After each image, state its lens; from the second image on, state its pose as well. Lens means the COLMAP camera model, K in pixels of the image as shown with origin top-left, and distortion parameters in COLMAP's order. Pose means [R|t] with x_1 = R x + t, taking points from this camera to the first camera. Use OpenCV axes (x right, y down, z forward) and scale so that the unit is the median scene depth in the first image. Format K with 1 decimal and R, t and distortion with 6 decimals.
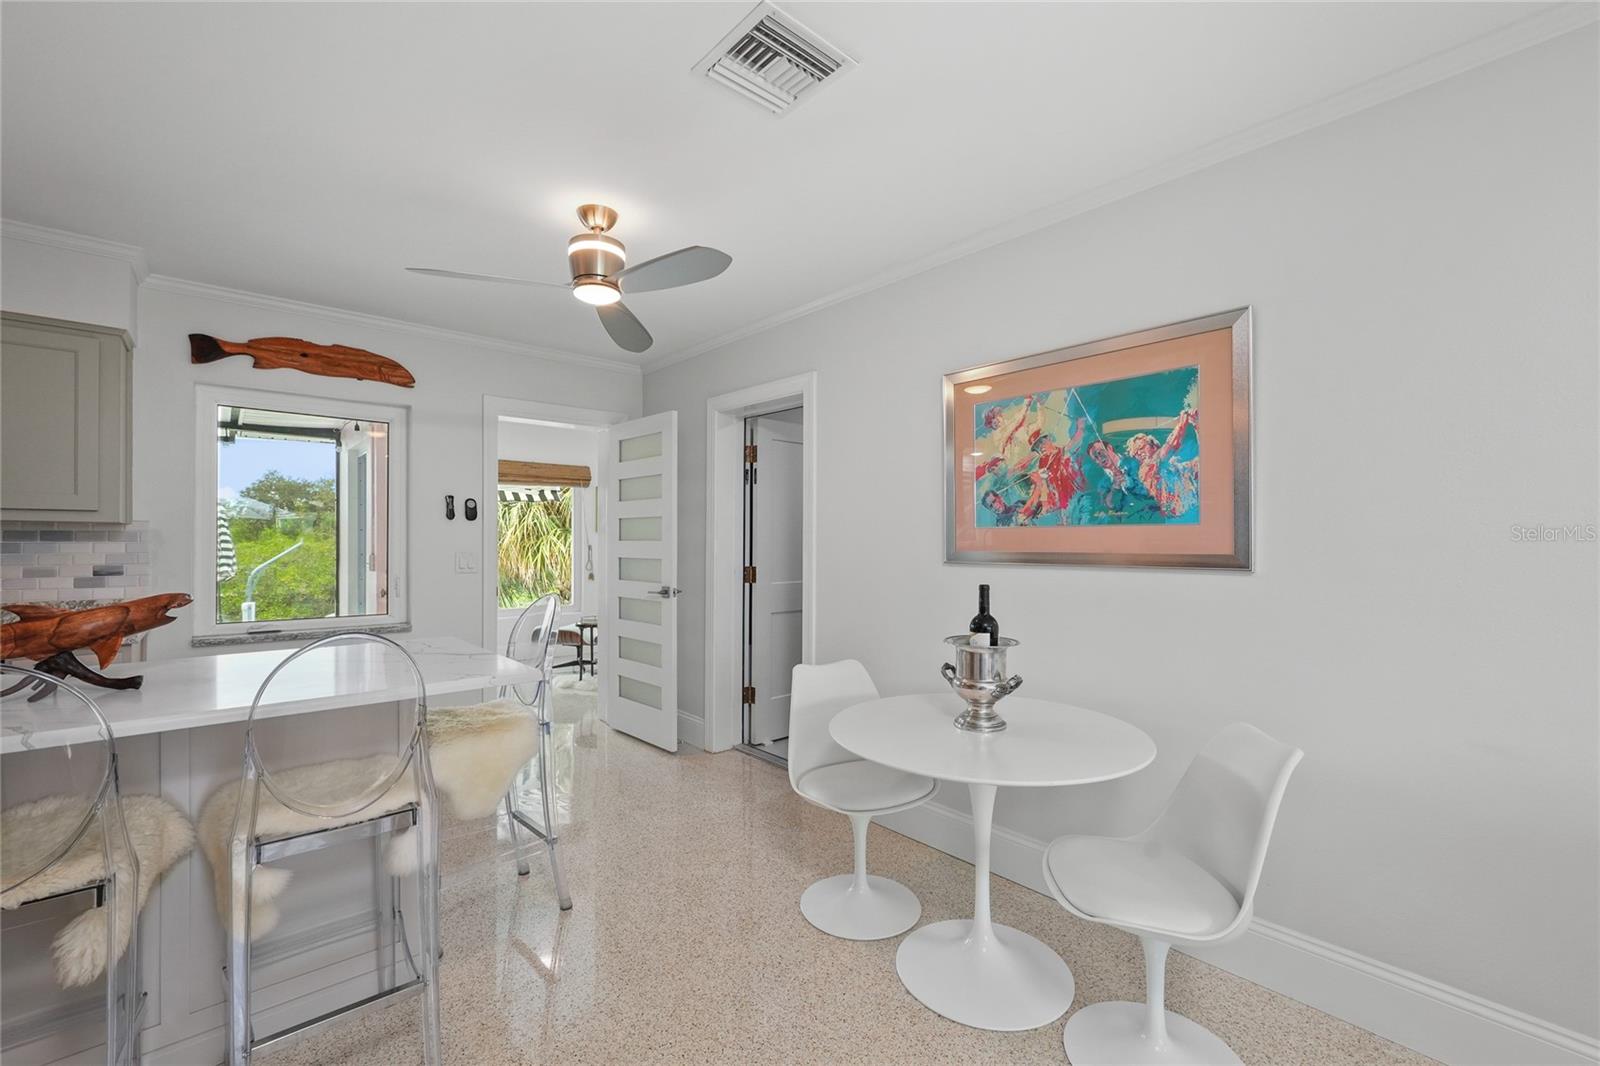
lens RADIAL K [[676.7, 0, 797.7], [0, 676.7, 537.7], [0, 0, 1]] dist [-0.002365, 0.000075]
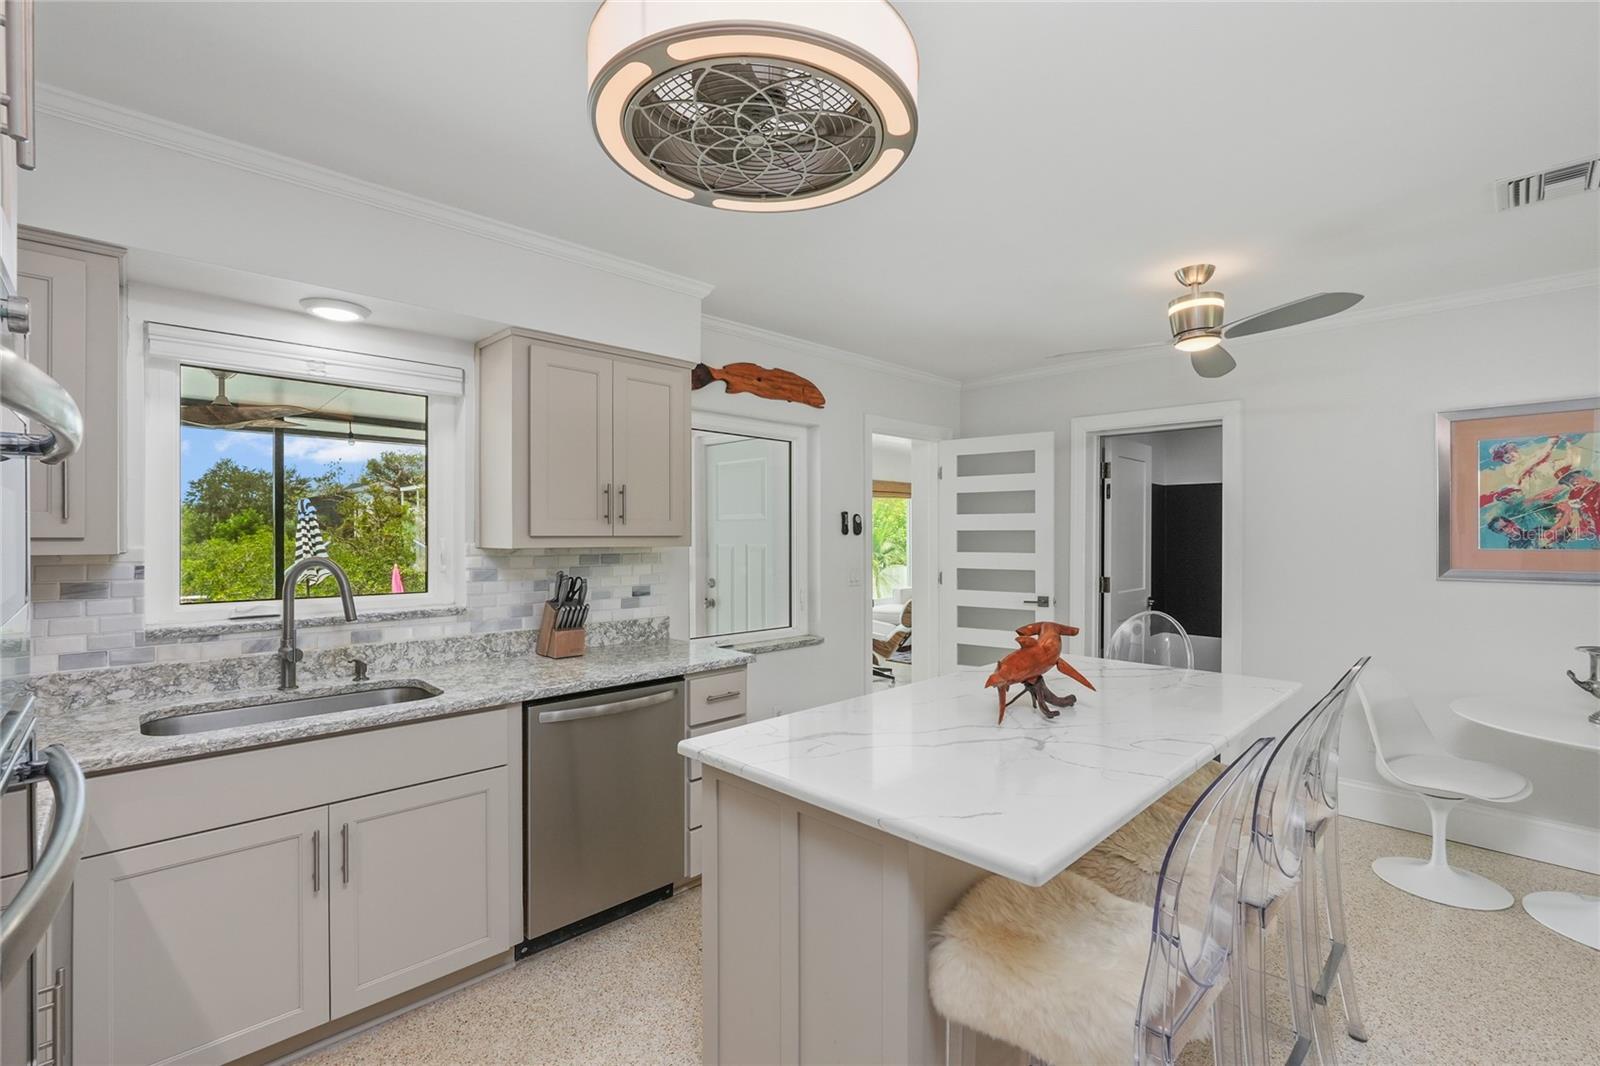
lens RADIAL K [[713.0, 0, 801.7], [0, 713.0, 531.1], [0, 0, 1]] dist [-0.004391, 0.000876]
pose [[0.998593, -0.003189, 0.052924, -0.832679], [0.003086, 0.999993, 0.002033, -0.045458], [-0.052930, -0.001867, 0.998596, -0.112018]]
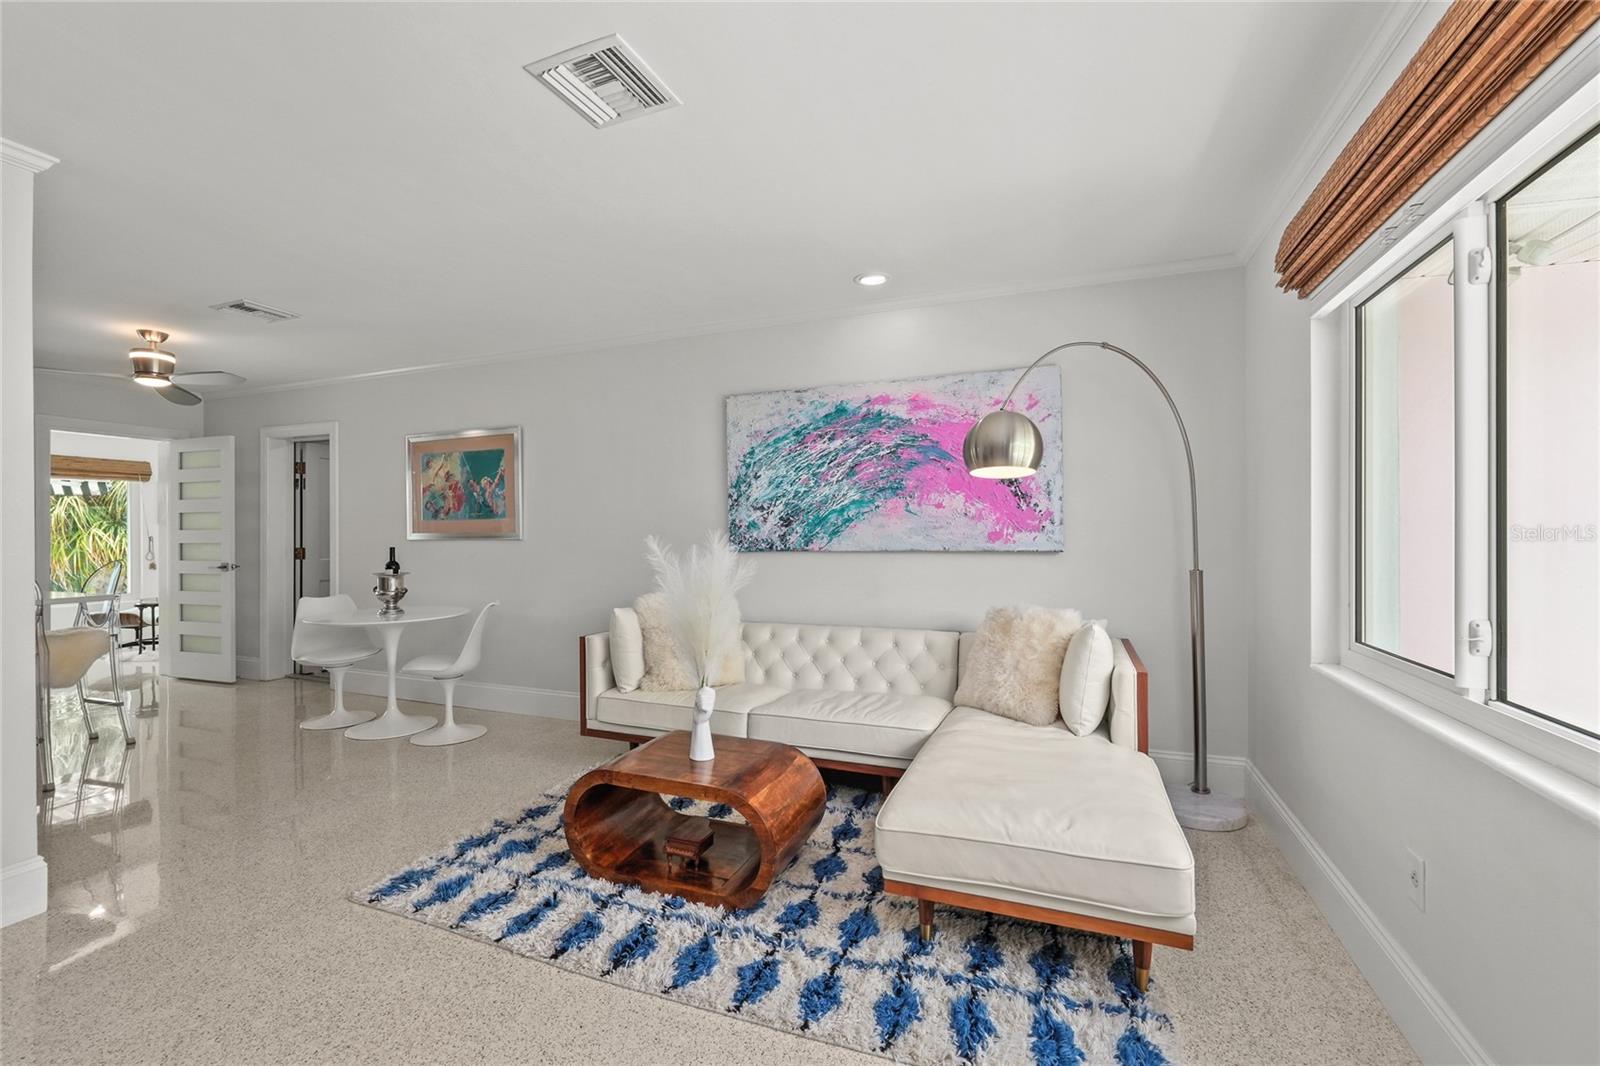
lens RADIAL K [[674.8, 0, 797.7], [0, 674.8, 532.8], [0, 0, 1]] dist [-0.001468, 0.000401]
pose [[0.893192, -0.007441, 0.449614, 0.313735], [0.005910, 0.999971, 0.004808, 0.014480], [-0.449637, -0.001637, 0.893210, -1.010414]]
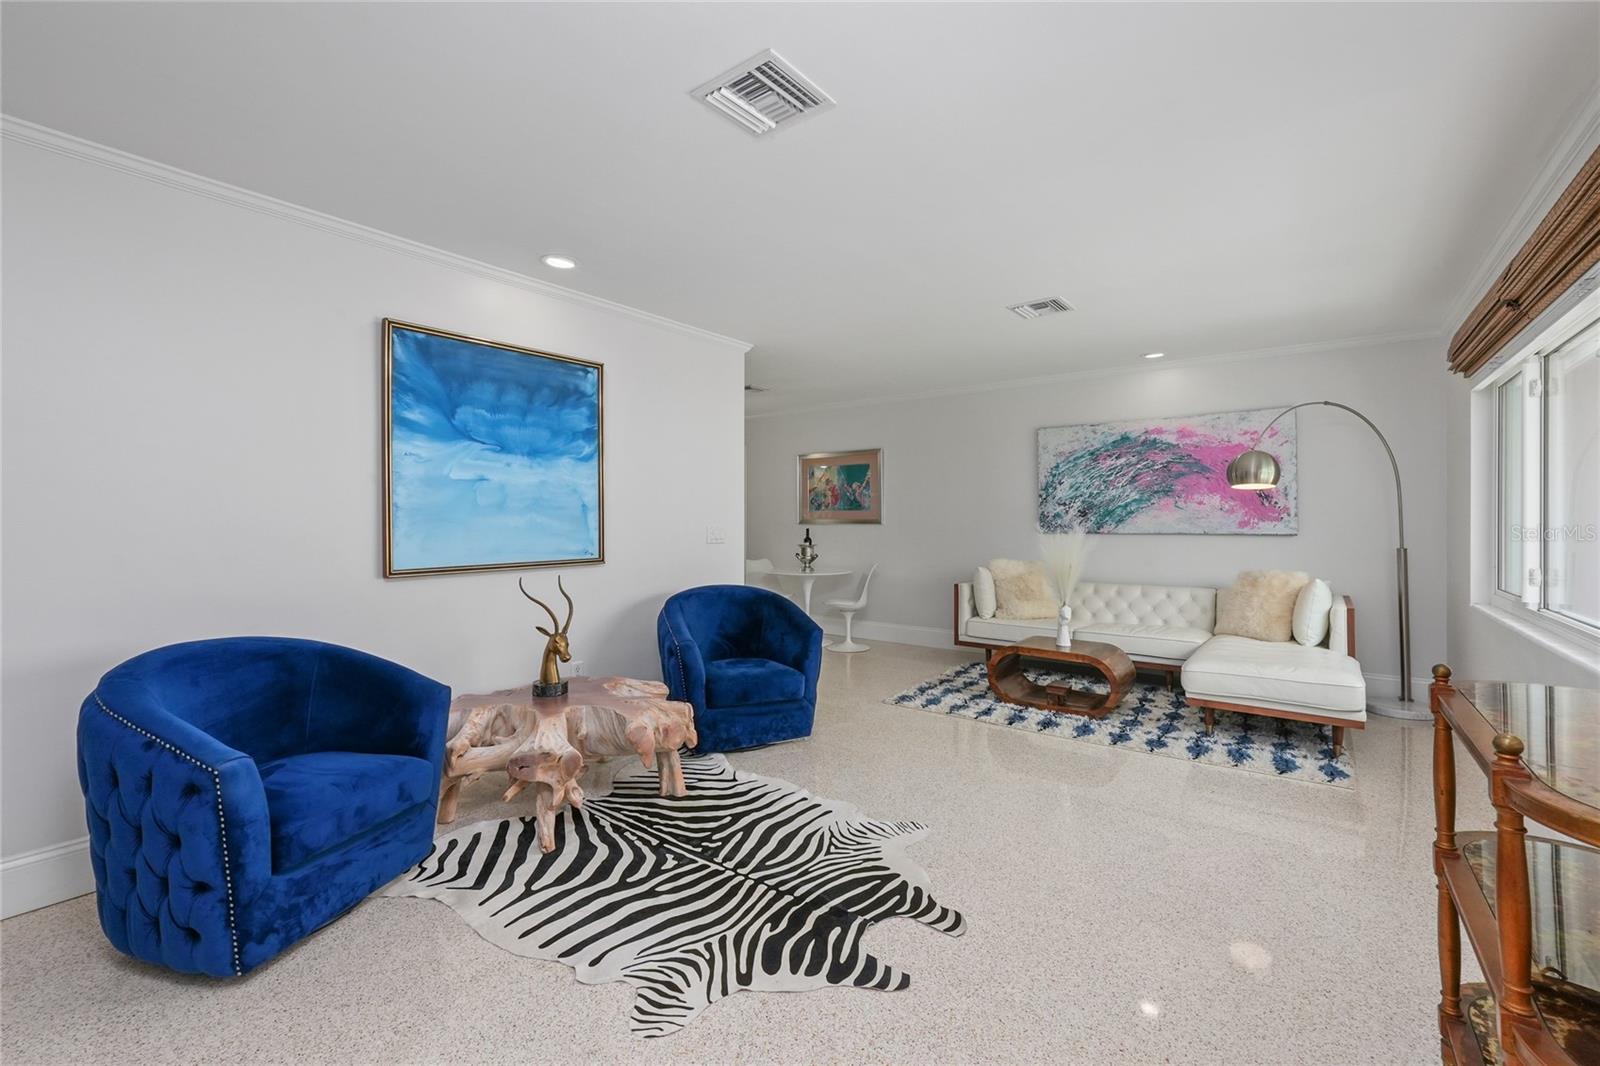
lens RADIAL K [[680.9, 0, 805.4], [0, 680.9, 518.0], [0, 0, 1]] dist [0.001345, 0.000525]
pose [[0.980048, -0.002190, 0.198747, -0.279756], [0.001853, 0.999997, 0.001879, 0.007649], [-0.198750, -0.001473, 0.980049, -1.583655]]
